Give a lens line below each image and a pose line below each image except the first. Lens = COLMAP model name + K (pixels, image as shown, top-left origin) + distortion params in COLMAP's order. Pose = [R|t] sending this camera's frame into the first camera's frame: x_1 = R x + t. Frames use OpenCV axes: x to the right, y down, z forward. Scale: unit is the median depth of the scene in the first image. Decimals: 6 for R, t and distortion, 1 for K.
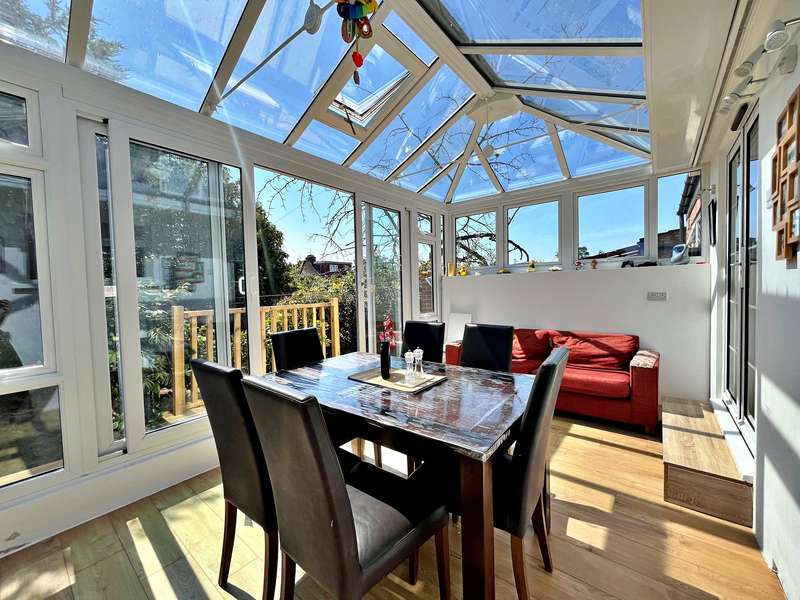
lens RADIAL K [[325.4, 0, 398.1], [0, 325.4, 298.3], [0, 0, 1]] dist [-0.001206, -0.000280]
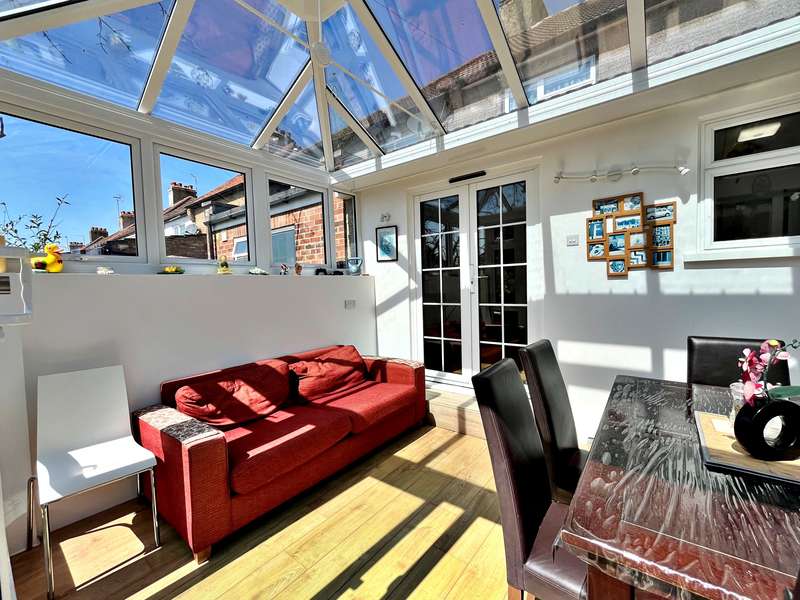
lens RADIAL K [[325.4, 0, 398.1], [0, 325.4, 298.3], [0, 0, 1]] dist [-0.001206, -0.000280]
pose [[-0.001860, -0.014151, 0.999898, -0.259009], [0.059641, 0.998118, 0.014237, -0.028106], [-0.998218, 0.059661, -0.001012, 0.802098]]
